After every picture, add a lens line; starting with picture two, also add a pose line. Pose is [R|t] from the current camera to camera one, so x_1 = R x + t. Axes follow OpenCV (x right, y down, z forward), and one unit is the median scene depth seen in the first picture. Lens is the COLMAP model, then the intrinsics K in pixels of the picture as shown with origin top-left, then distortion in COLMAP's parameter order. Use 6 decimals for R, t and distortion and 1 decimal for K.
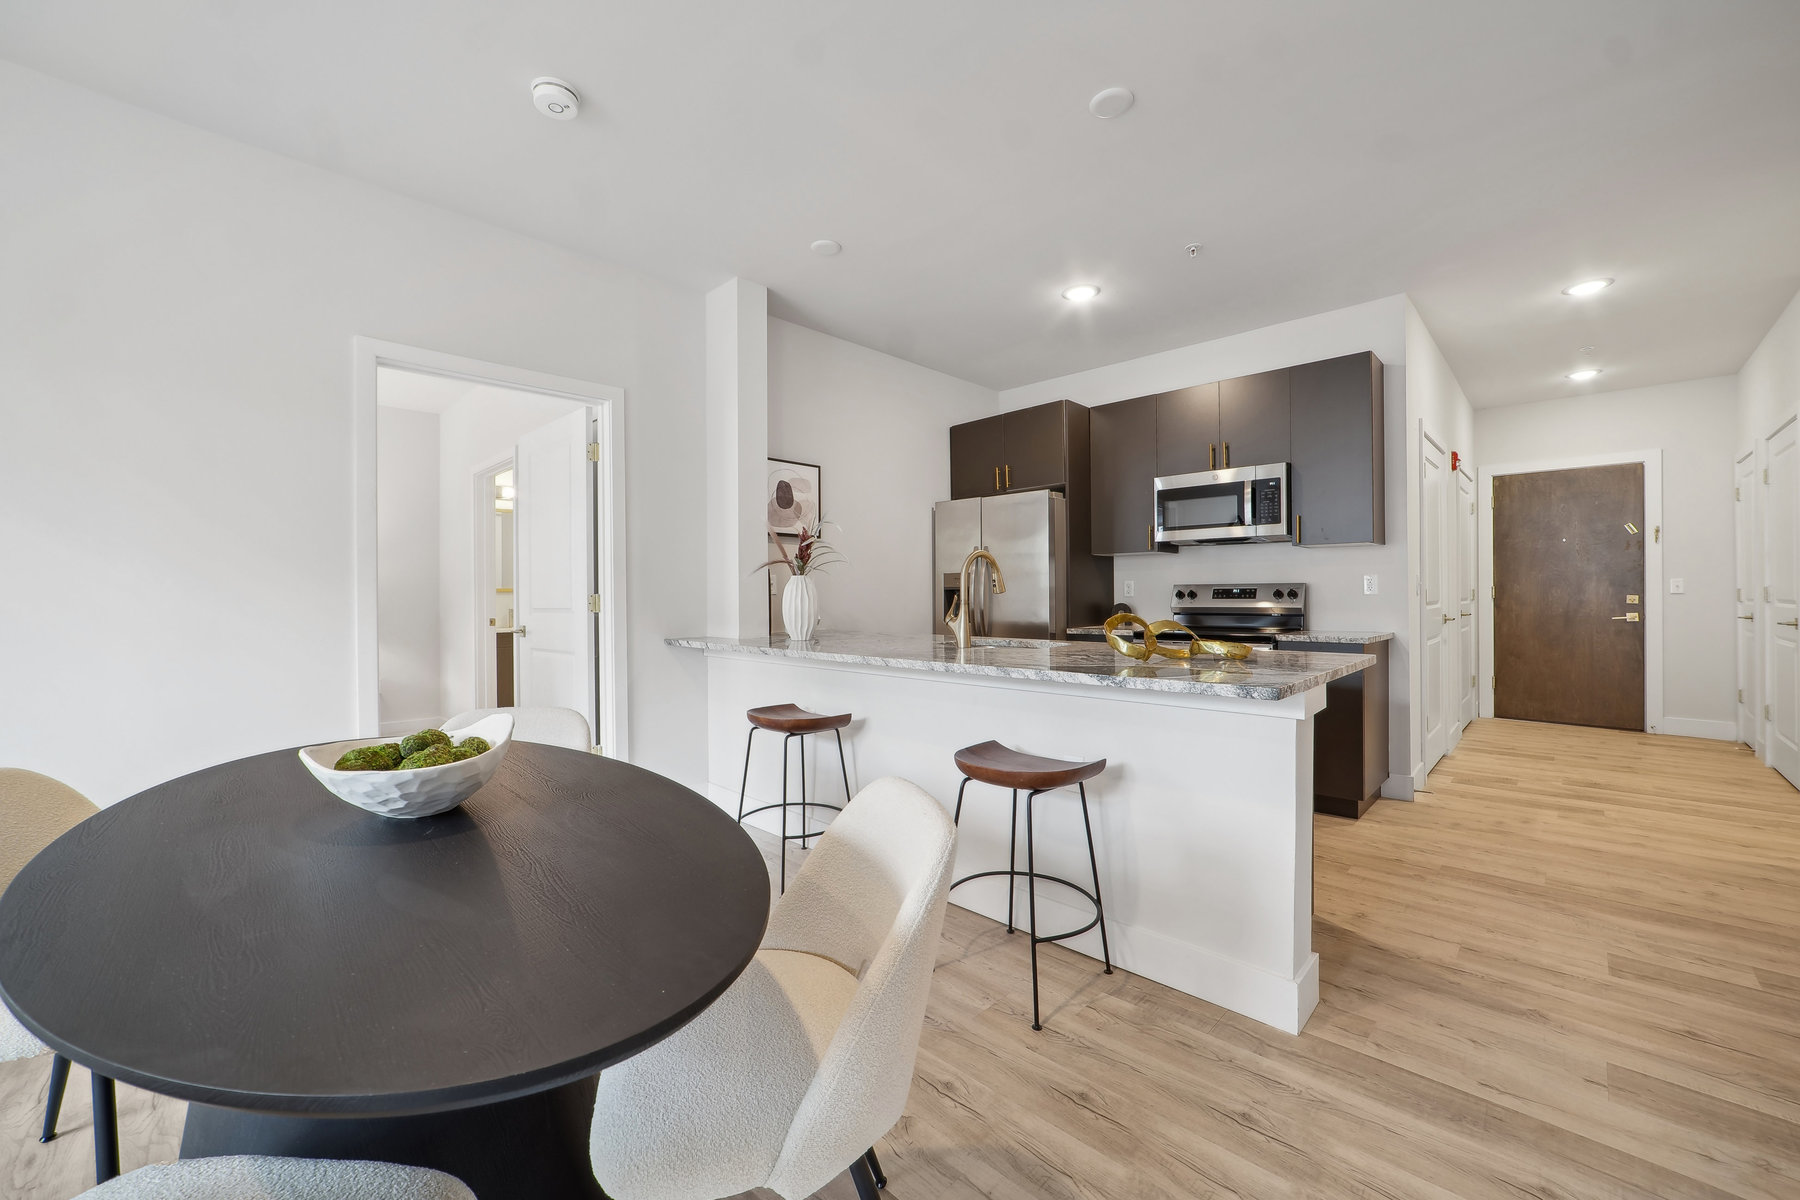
lens RADIAL K [[708.6, 0, 893.9], [0, 708.6, 594.2], [0, 0, 1]] dist [-0.017307, 0.004602]
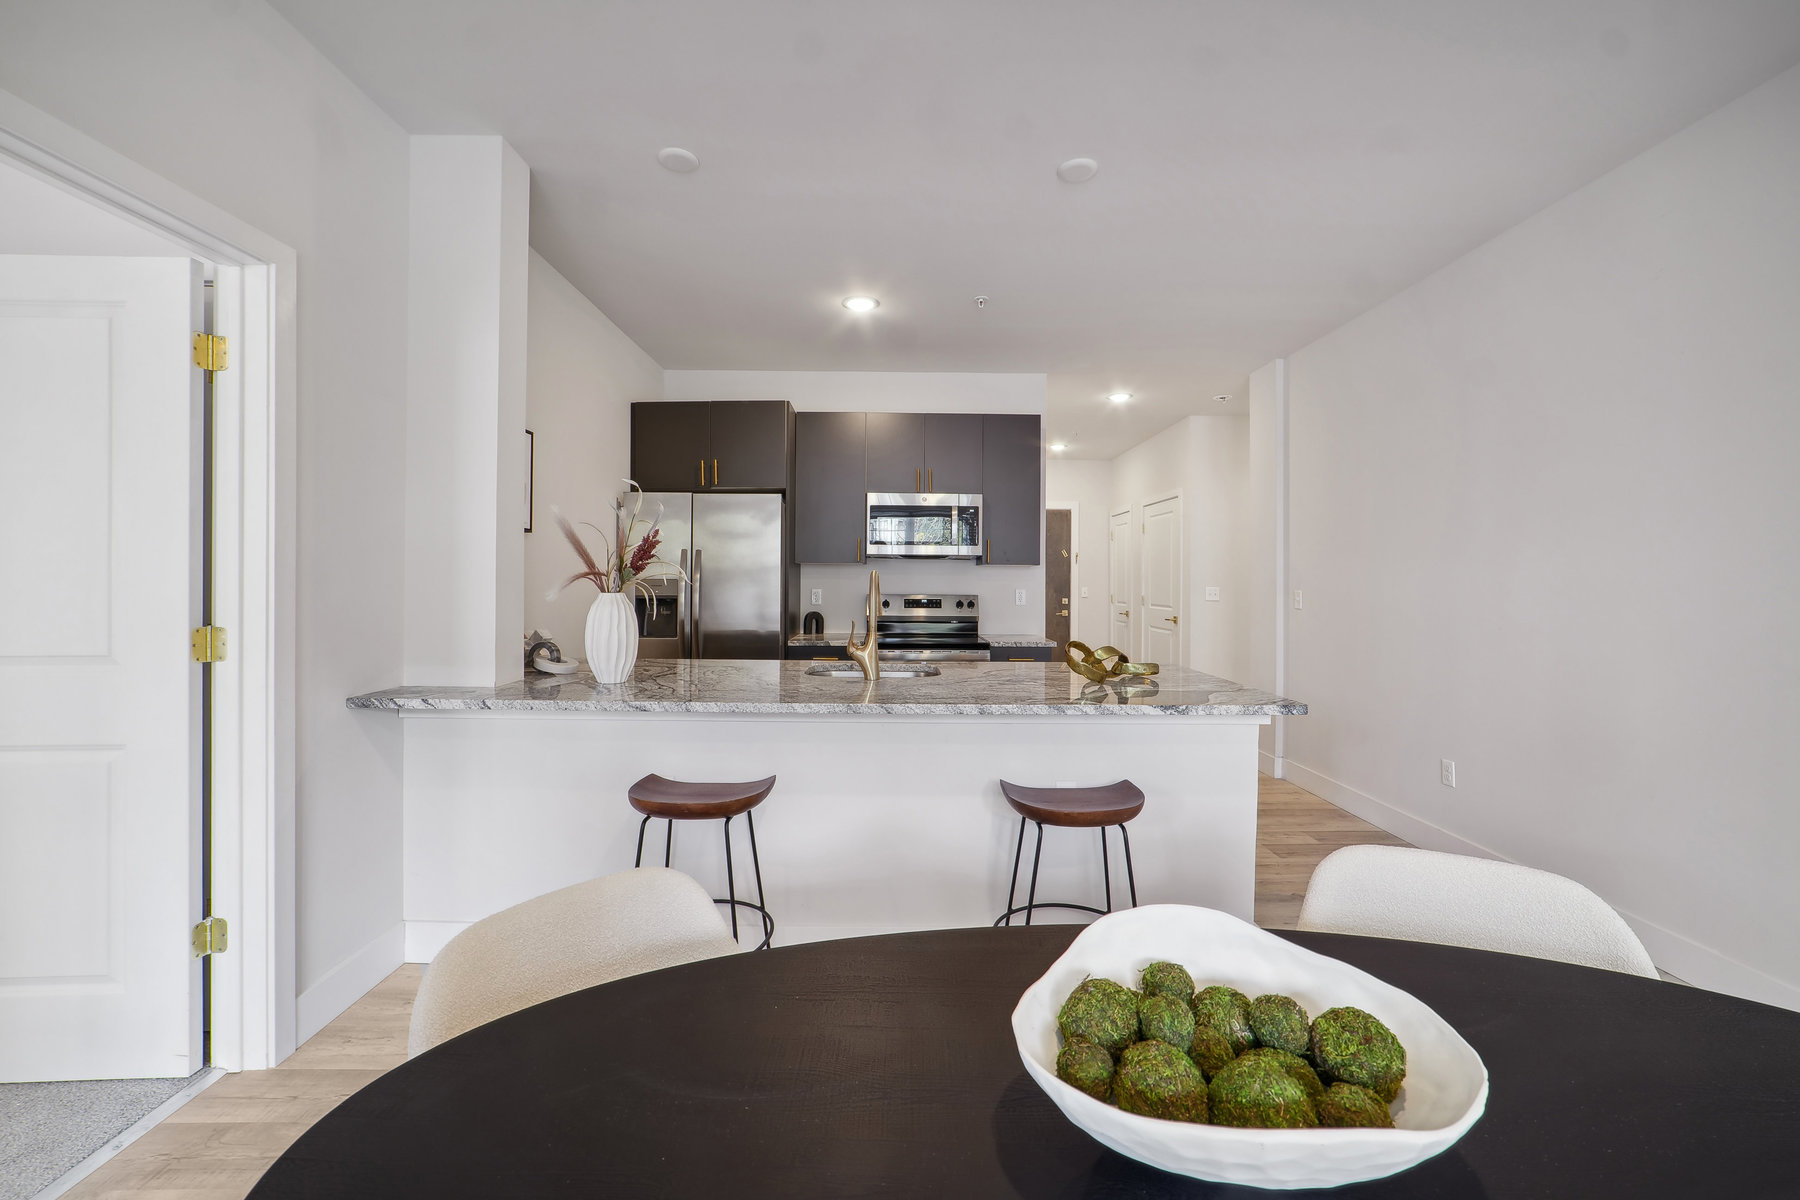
lens RADIAL K [[708.6, 0, 898.9], [0, 708.6, 580.4], [0, 0, 1]] dist [-0.017307, 0.004602]
pose [[0.711580, 0.013641, 0.702472, -0.347658], [-0.013239, 0.999894, -0.006006, -0.030551], [-0.702480, -0.005026, 0.711686, 0.228950]]
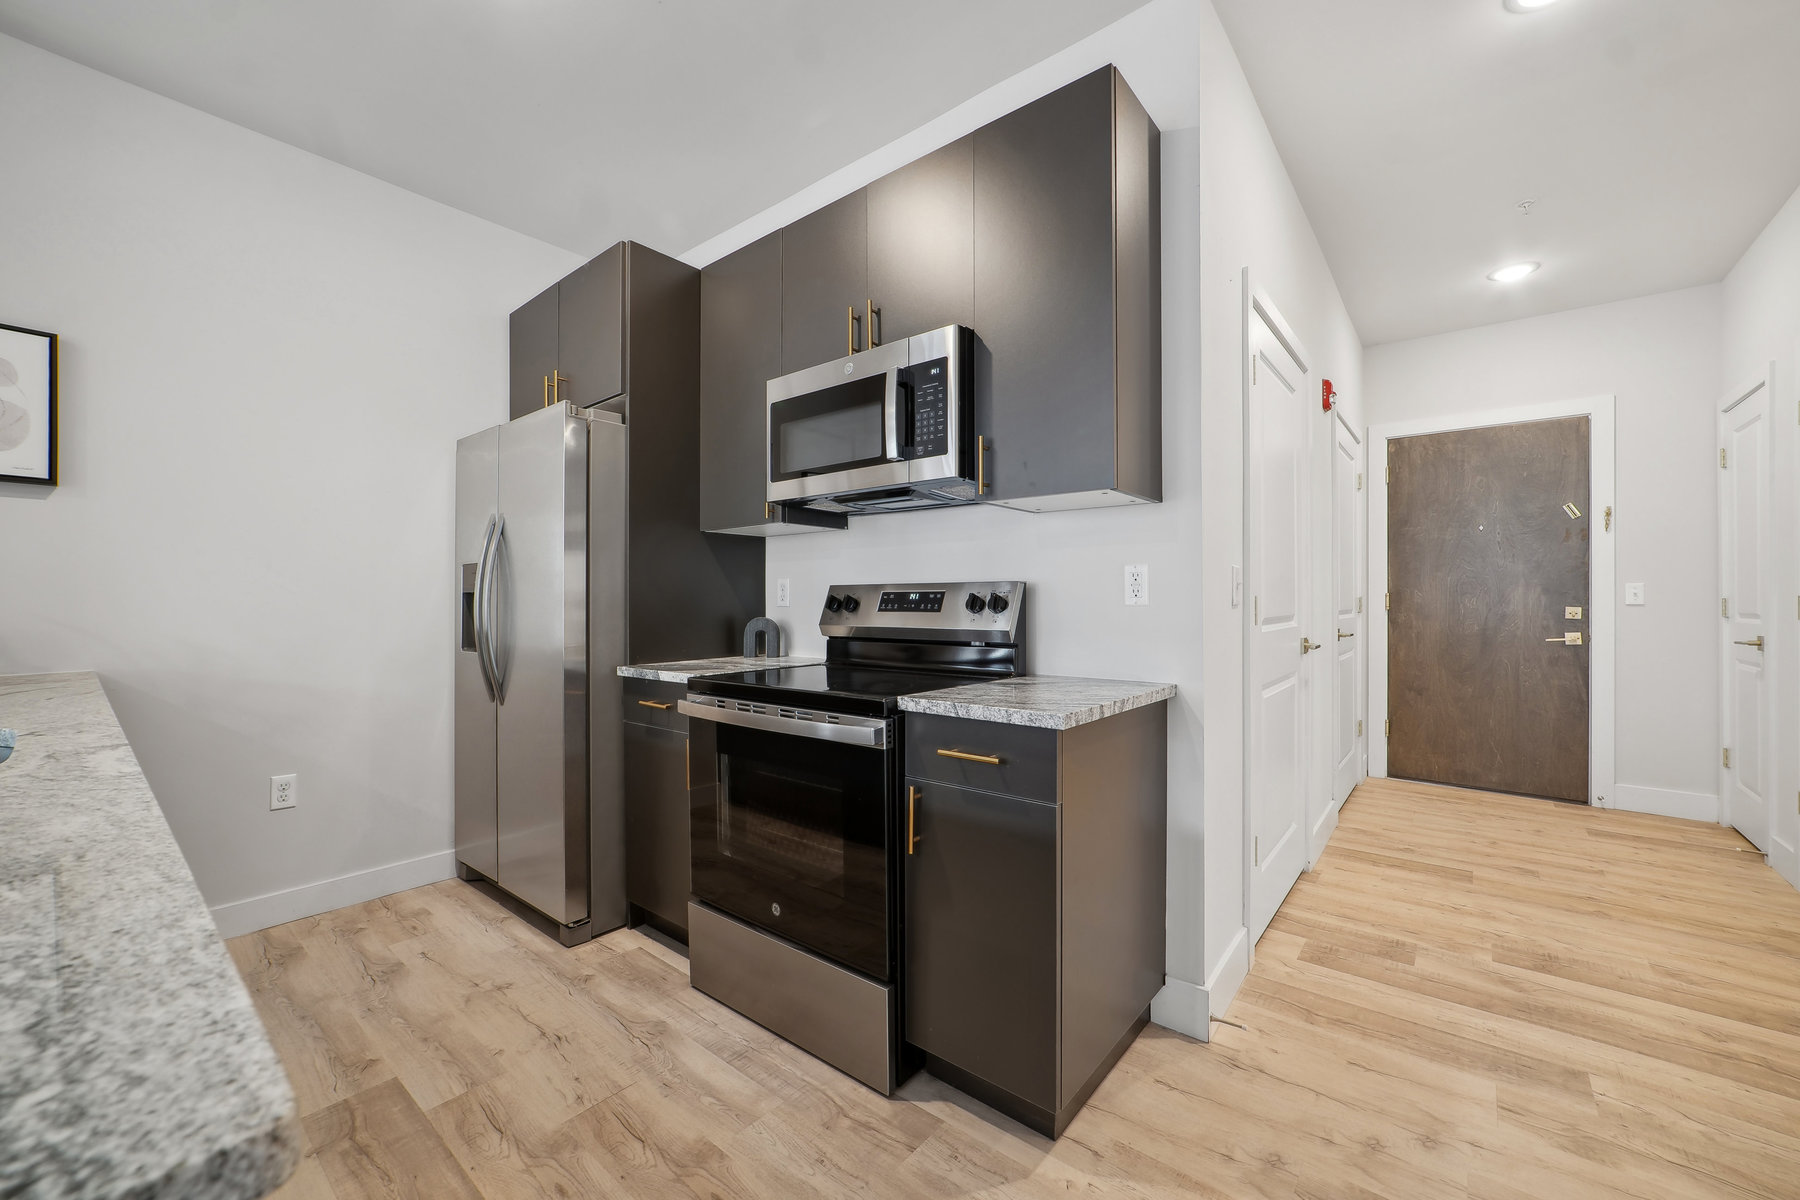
lens RADIAL K [[708.6, 0, 897.7], [0, 708.6, 602.0], [0, 0, 1]] dist [-0.017307, 0.004602]
pose [[0.996165, 0.004304, 0.087392, 0.436672], [-0.004453, 0.999989, 0.001507, -0.001826], [-0.087384, -0.001890, 0.996173, 0.488221]]
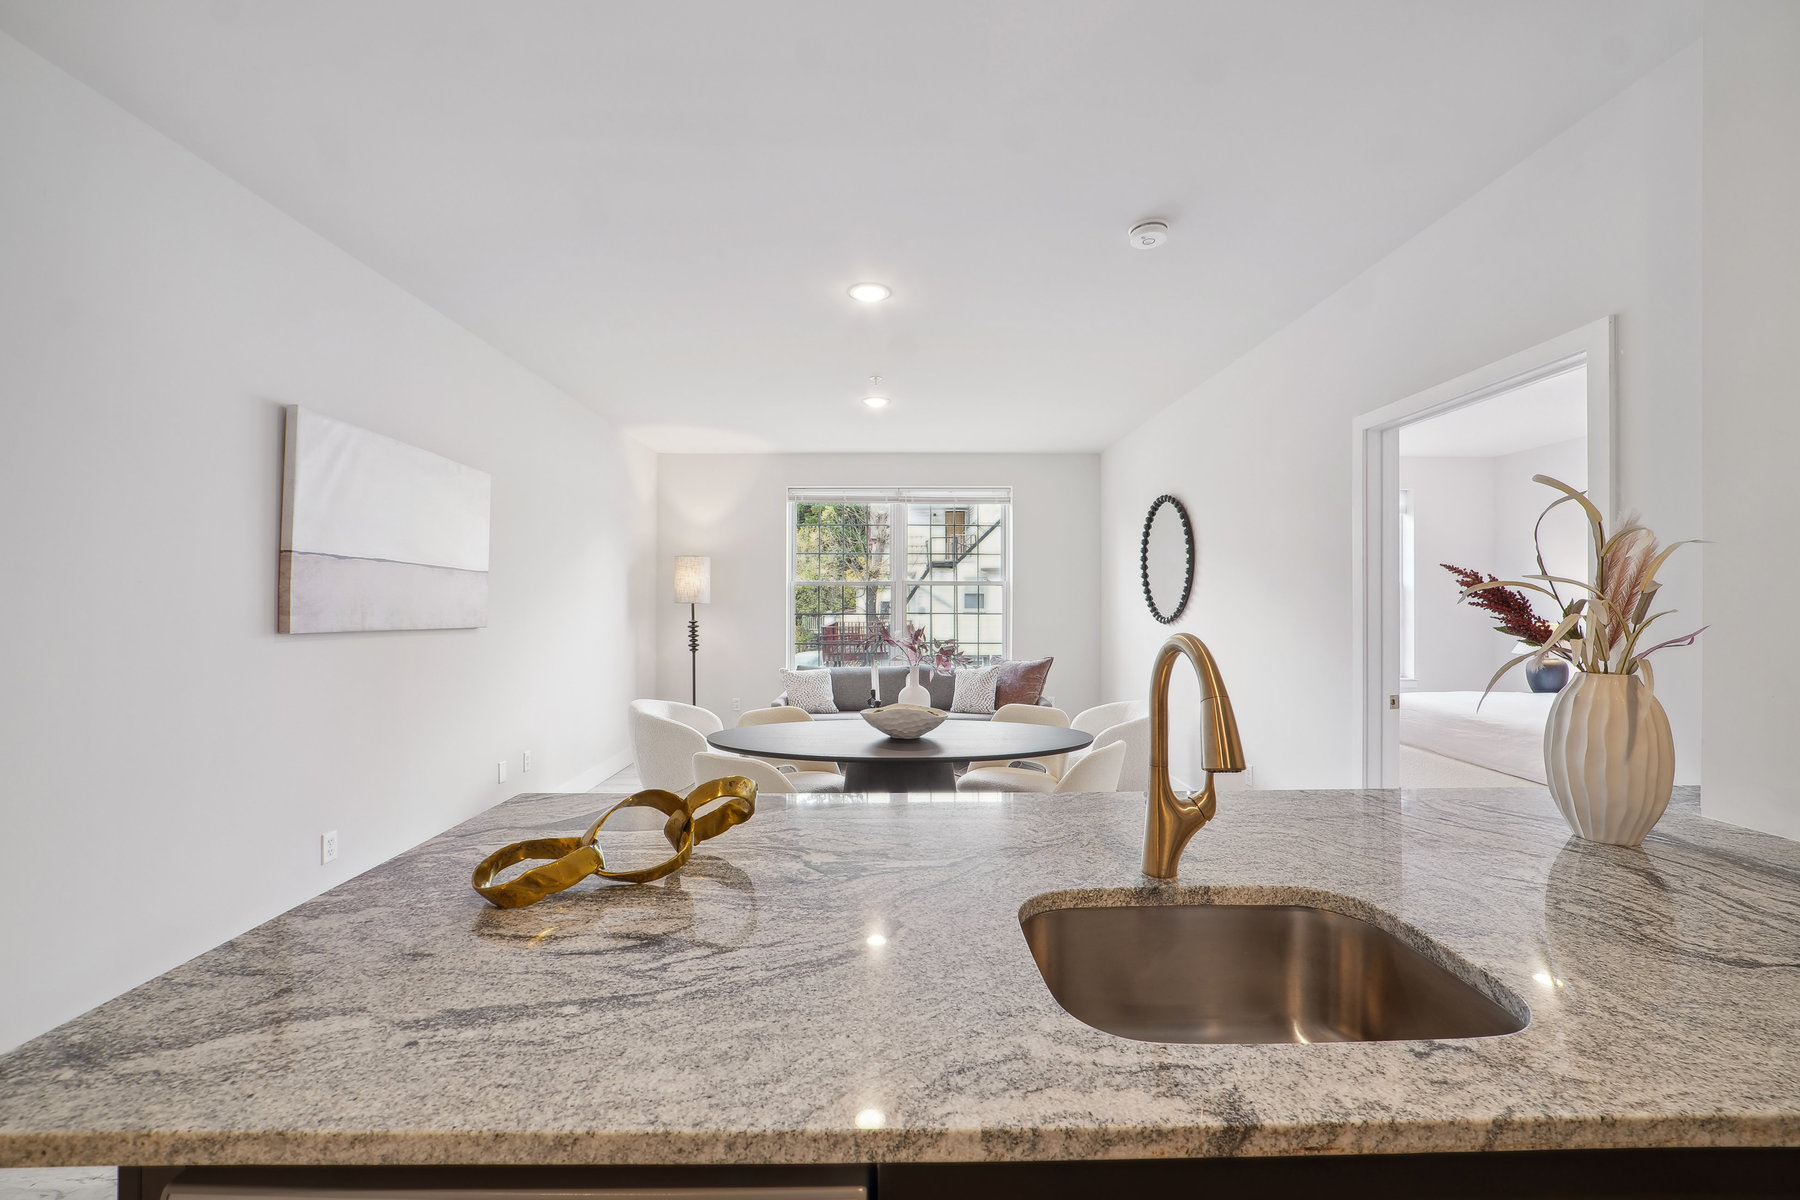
lens RADIAL K [[708.6, 0, 890.7], [0, 708.6, 599.0], [0, 0, 1]] dist [-0.017307, 0.004602]
pose [[-0.709402, 0.000225, -0.704804, 0.337446], [0.003642, 0.999988, -0.003346, -0.054186], [0.704795, -0.004941, -0.709394, 0.802609]]
